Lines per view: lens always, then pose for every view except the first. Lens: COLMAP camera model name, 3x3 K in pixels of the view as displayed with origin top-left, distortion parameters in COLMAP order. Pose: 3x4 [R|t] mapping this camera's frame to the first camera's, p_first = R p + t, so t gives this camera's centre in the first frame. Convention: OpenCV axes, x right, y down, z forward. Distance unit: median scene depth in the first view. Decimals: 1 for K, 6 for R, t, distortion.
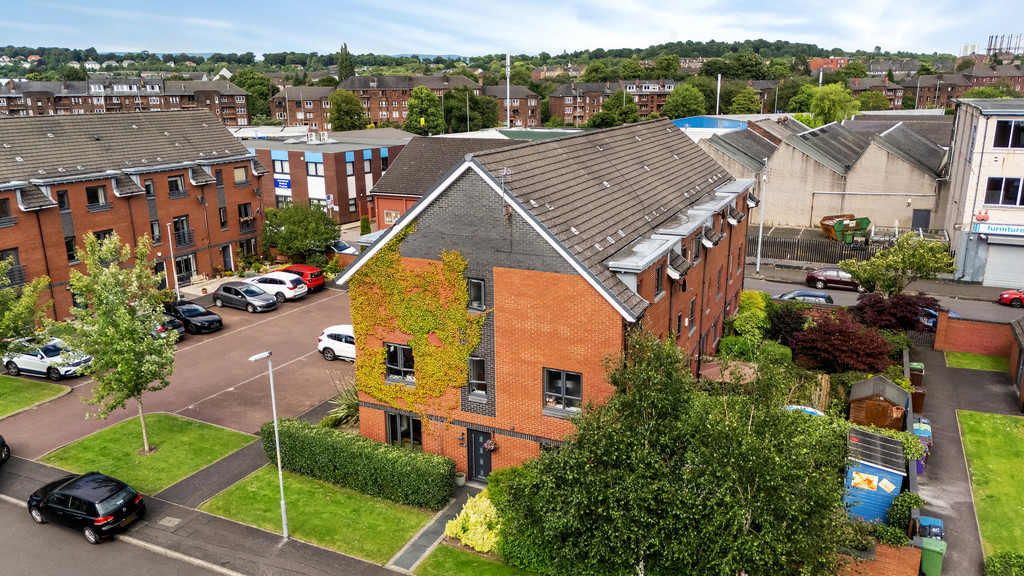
lens RADIAL K [[786.3, 0, 500.8], [0, 786.3, 281.0], [0, 0, 1]] dist [0.068977, -0.056179]
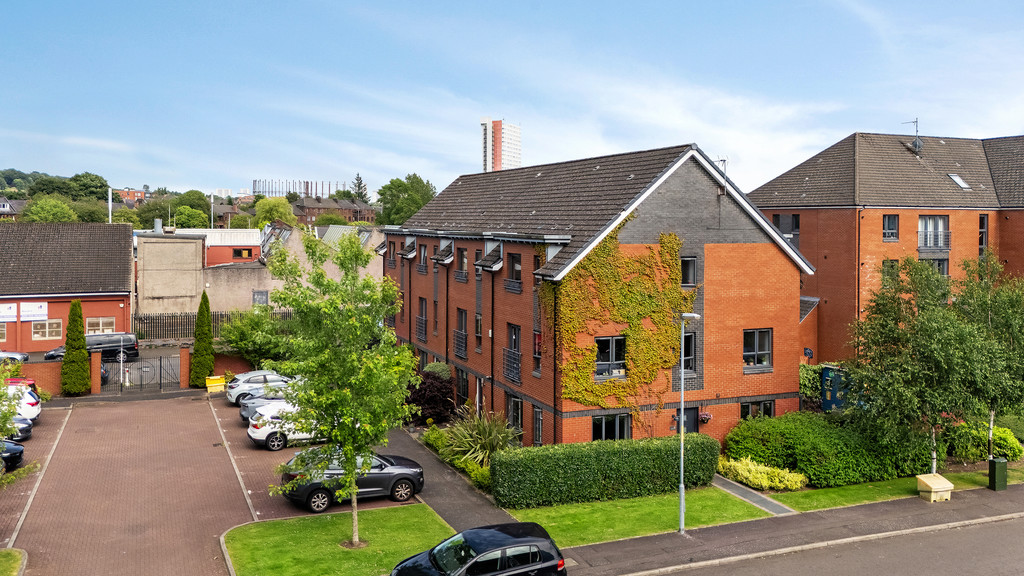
lens RADIAL K [[864.7, 0, 506.7], [0, 864.7, 212.7], [0, 0, 1]] dist [0.042431, -0.033617]
pose [[0.663349, 0.016756, 0.748122, -1.108501], [0.174325, 0.968783, -0.176270, 0.106567], [-0.727721, 0.247345, 0.639720, 0.397438]]
